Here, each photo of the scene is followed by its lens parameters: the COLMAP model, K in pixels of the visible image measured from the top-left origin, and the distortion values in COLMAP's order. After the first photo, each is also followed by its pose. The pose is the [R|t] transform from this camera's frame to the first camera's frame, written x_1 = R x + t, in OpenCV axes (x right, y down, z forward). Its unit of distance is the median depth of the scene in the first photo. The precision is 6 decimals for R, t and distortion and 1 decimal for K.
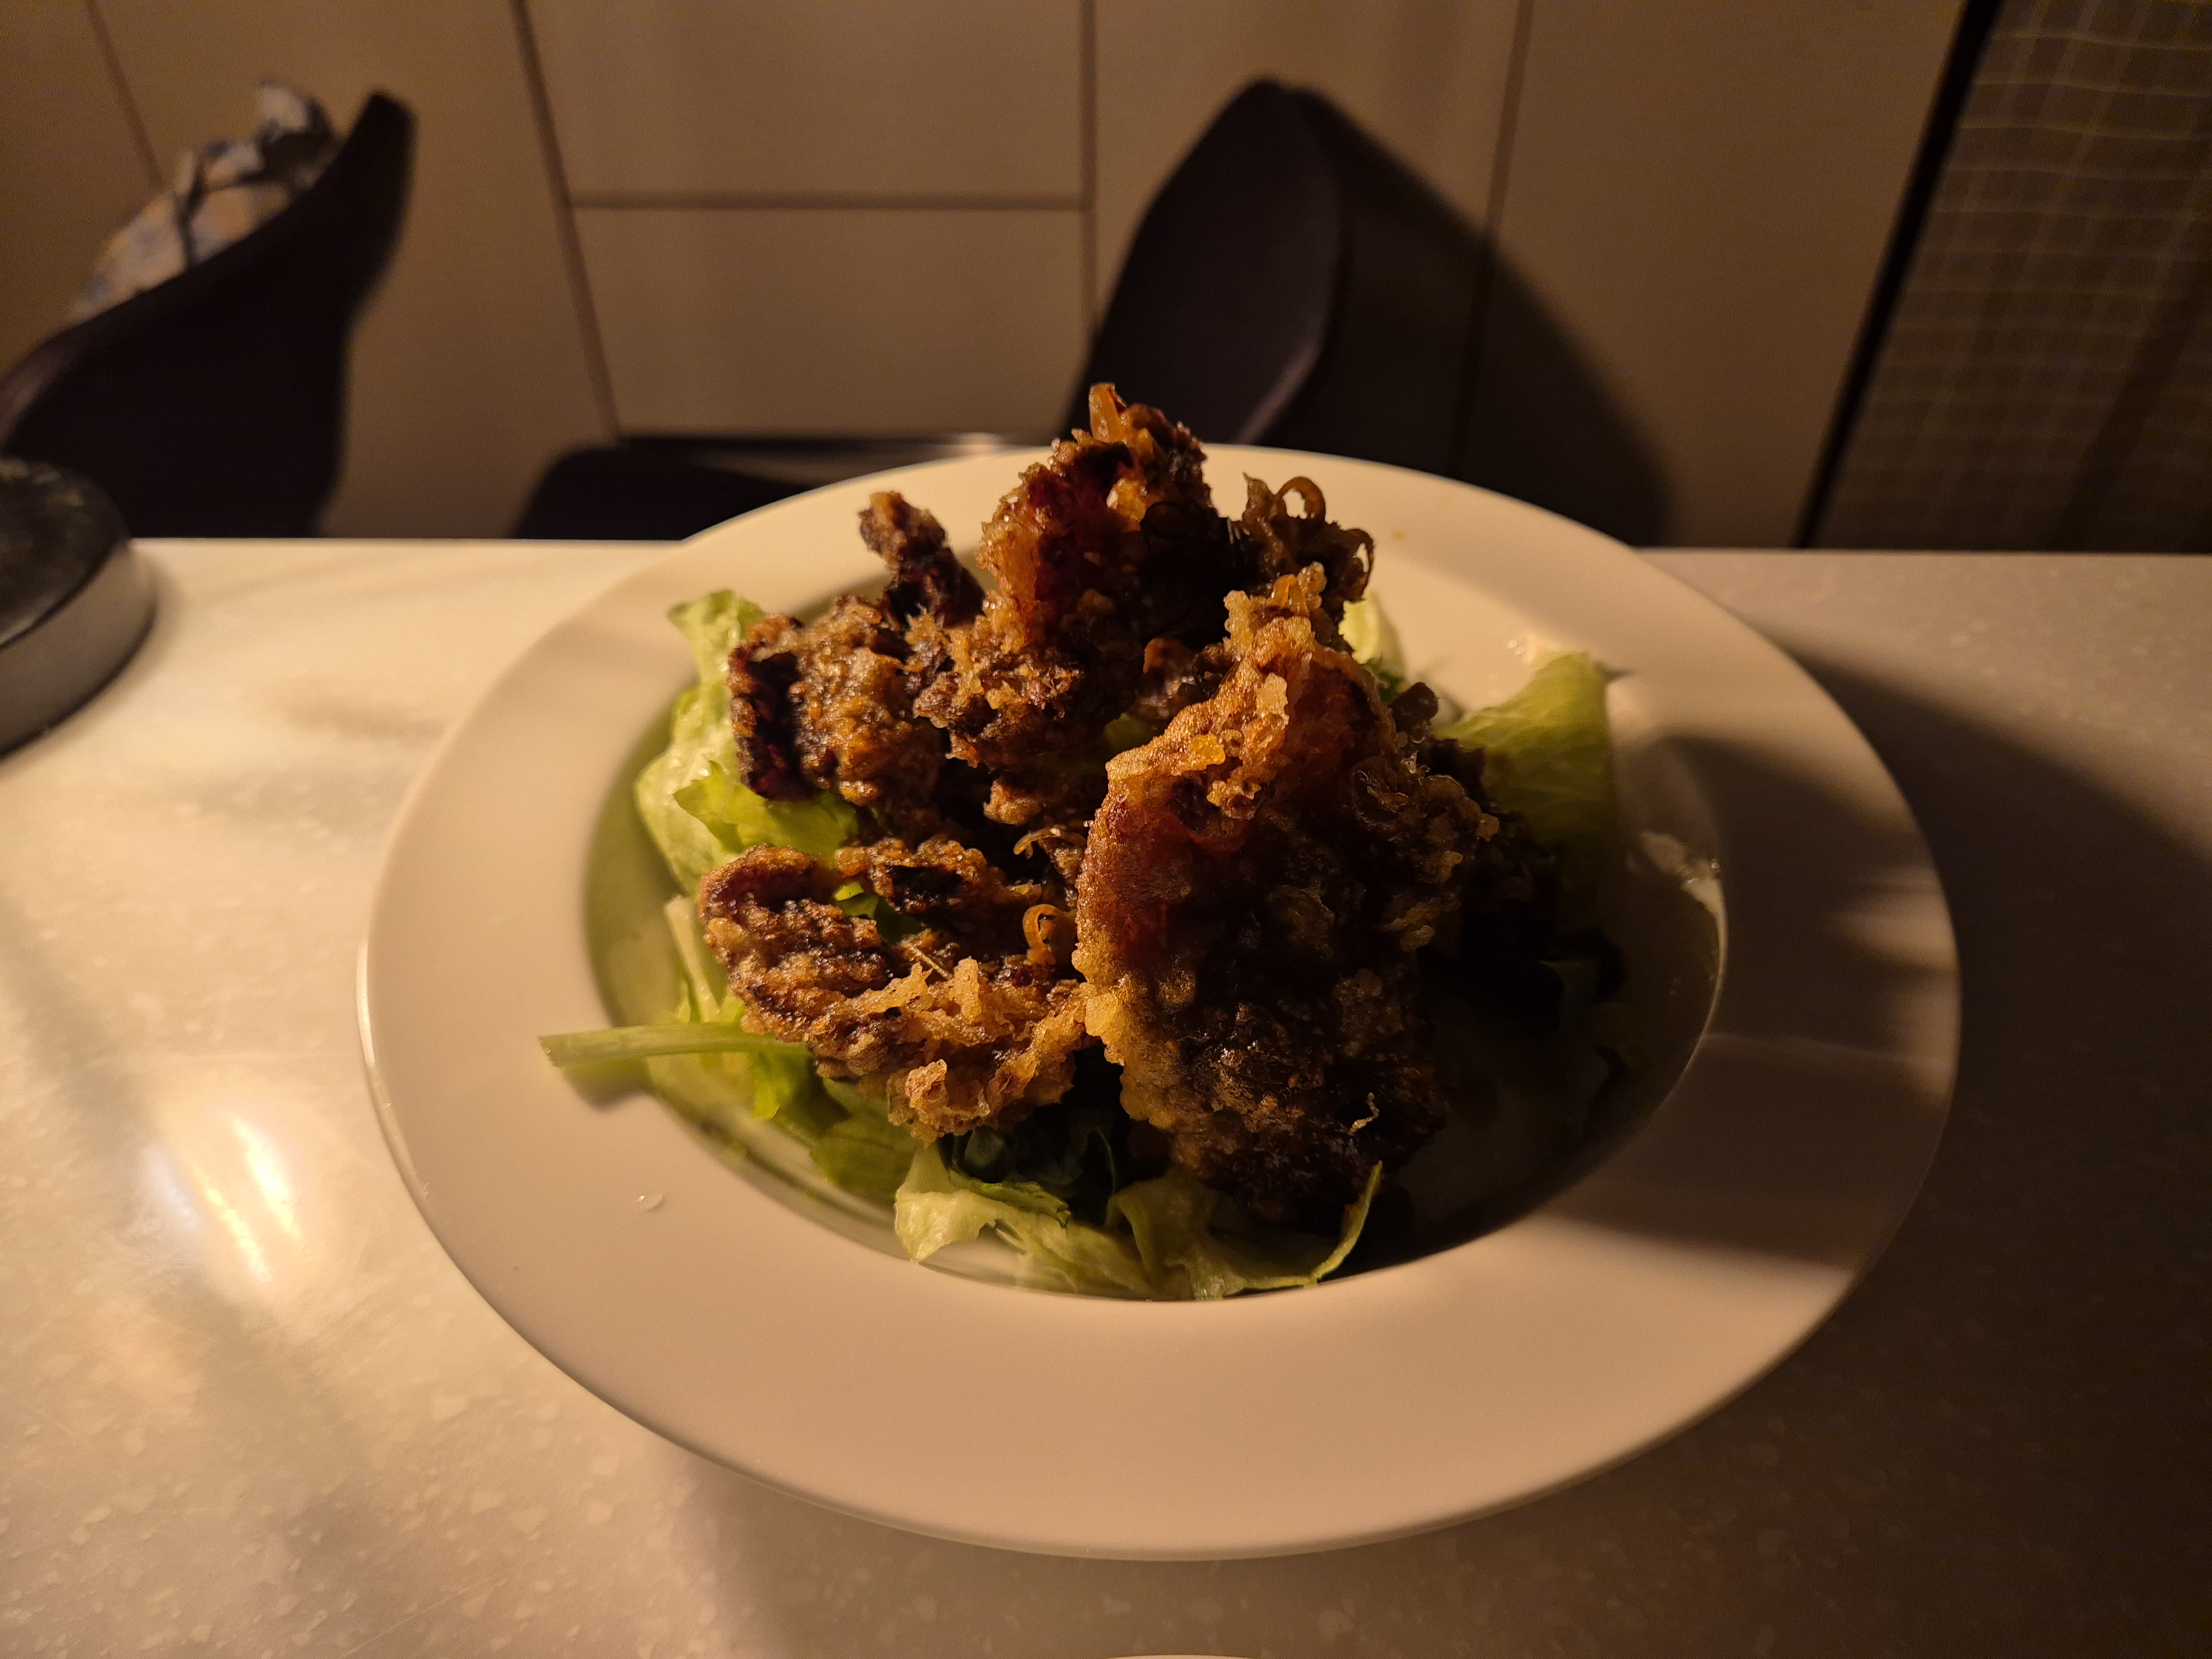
lens RADIAL K [[1498.5, 0, 1106.0], [0, 1498.5, 829.5], [0, 0, 1]] dist [0.028227, -0.004967]
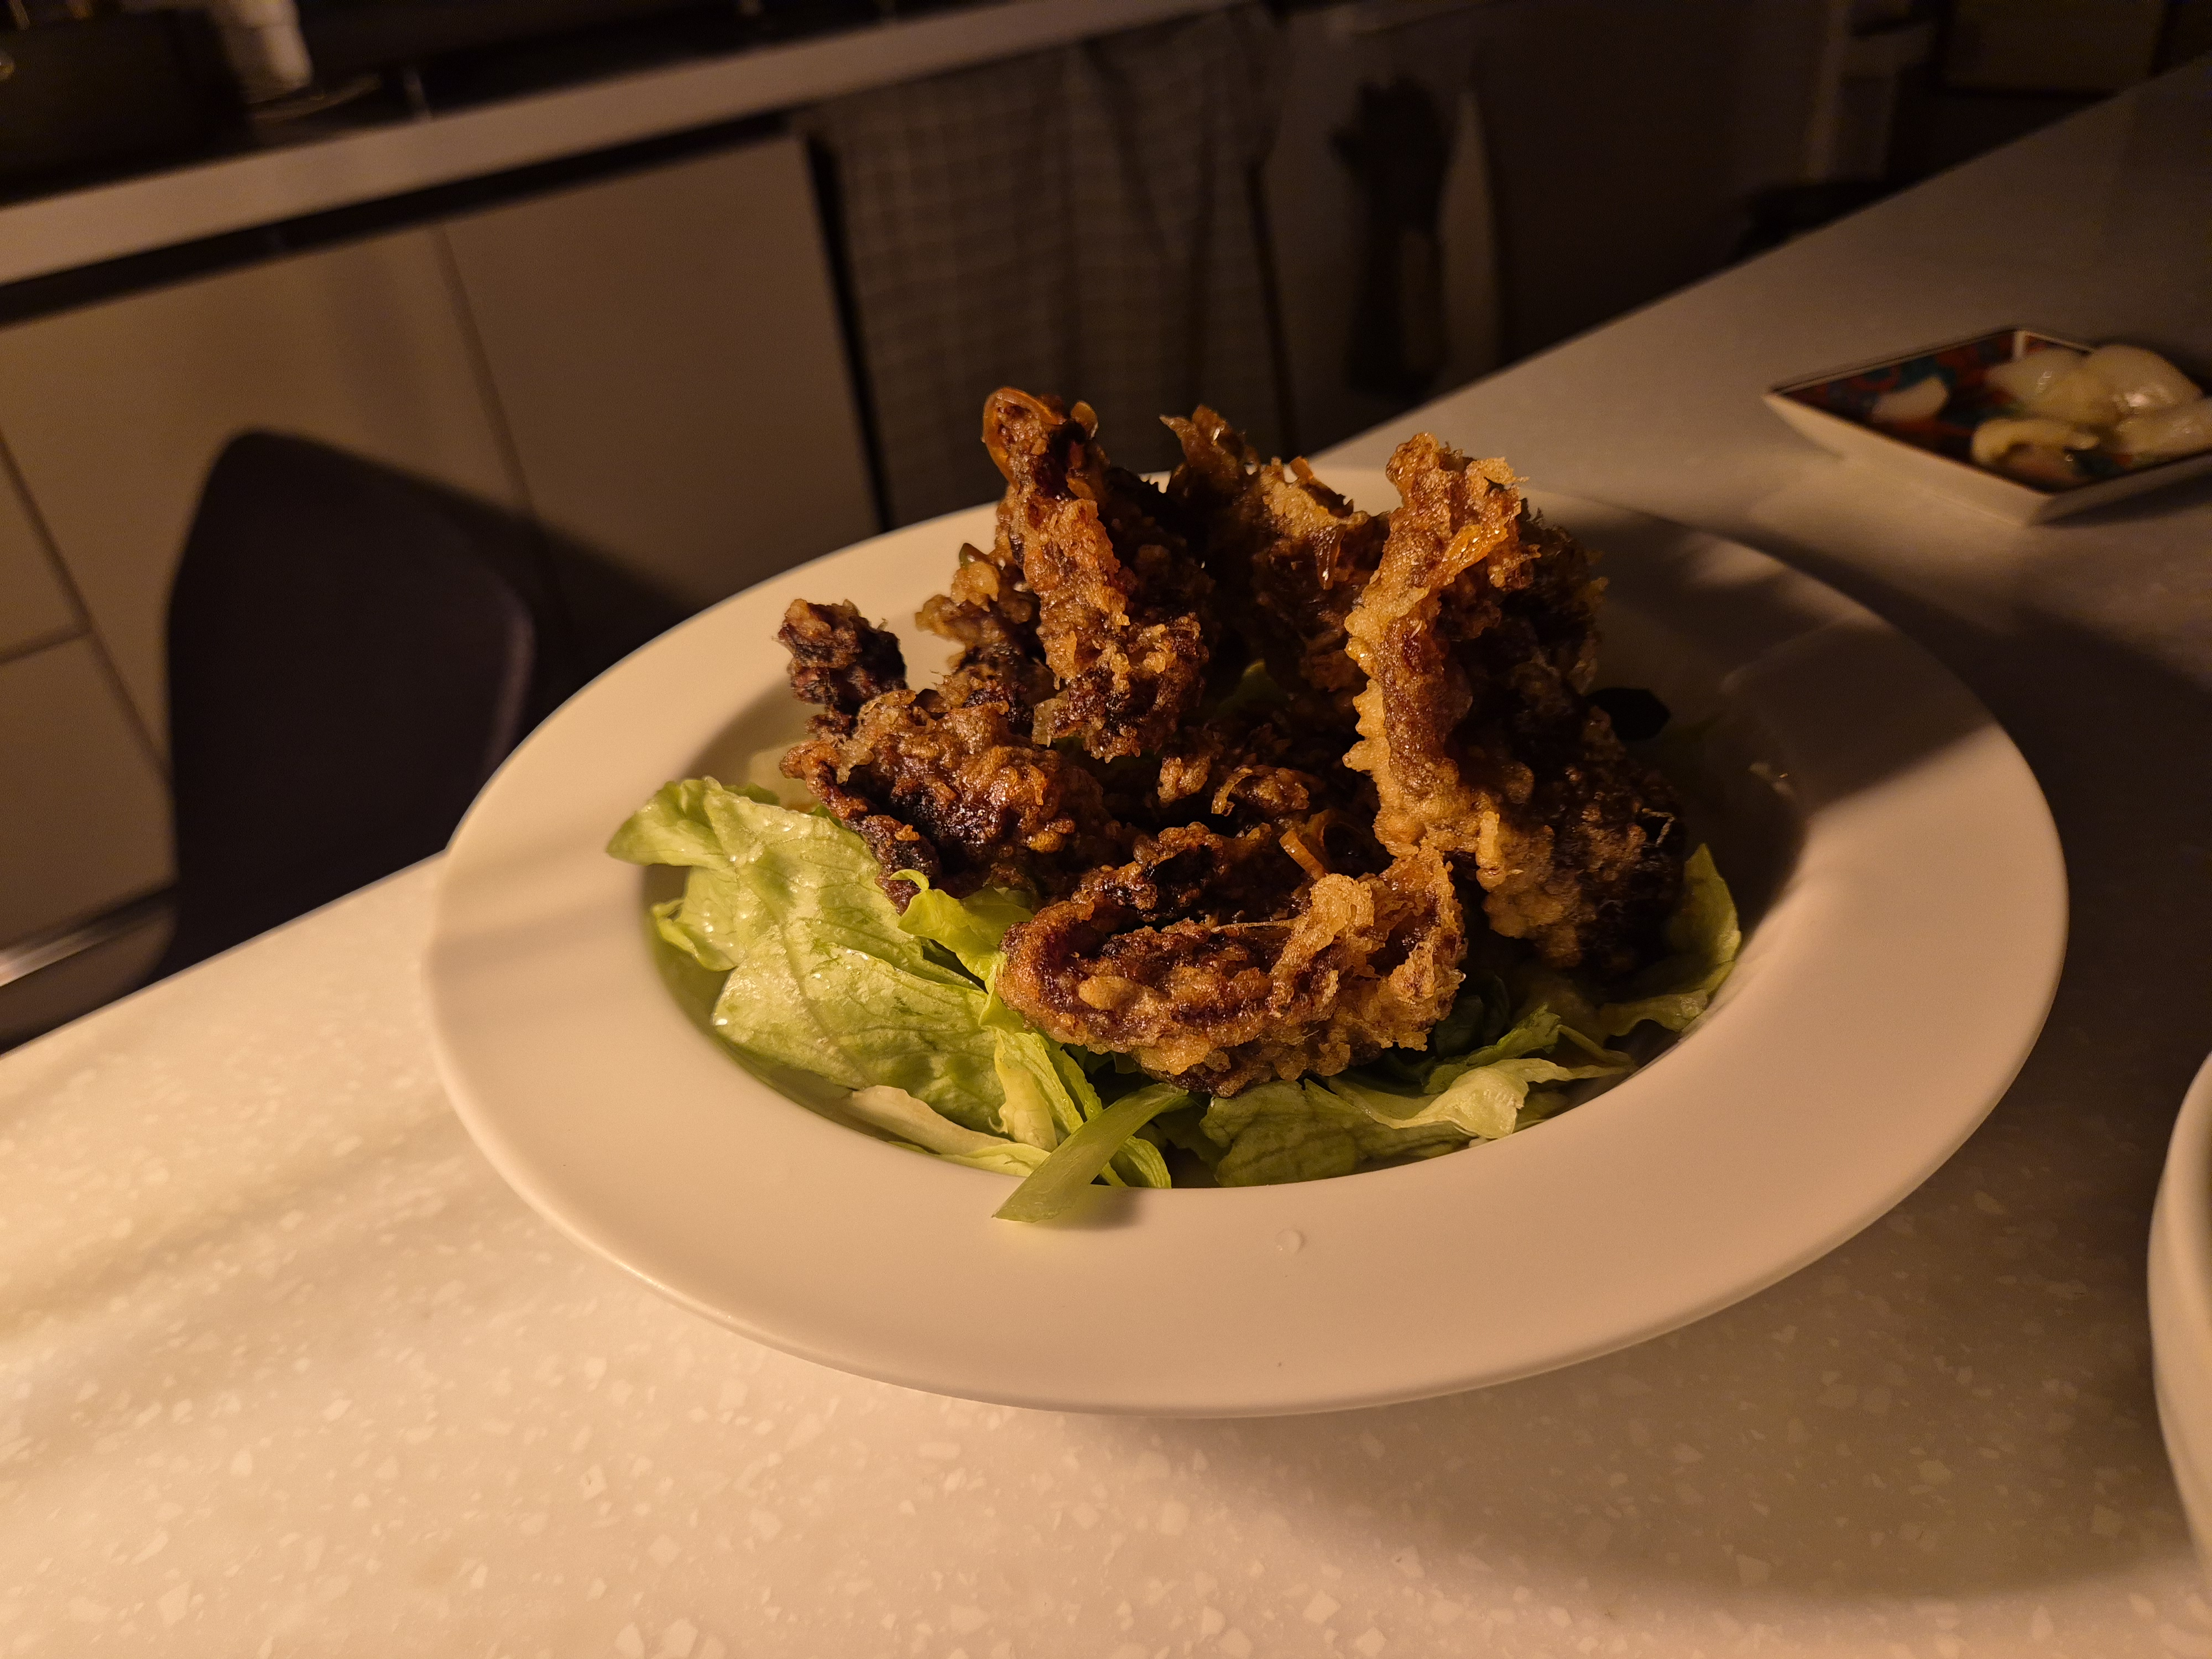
lens RADIAL K [[1483.4, 0, 1106.0], [0, 1483.4, 829.5], [0, 0, 1]] dist [0.002990, -0.000636]
pose [[0.742194, -0.438415, 0.506893, -0.606086], [0.512607, 0.858587, -0.007962, -0.004563], [-0.431720, 0.265746, 0.861972, 0.211647]]
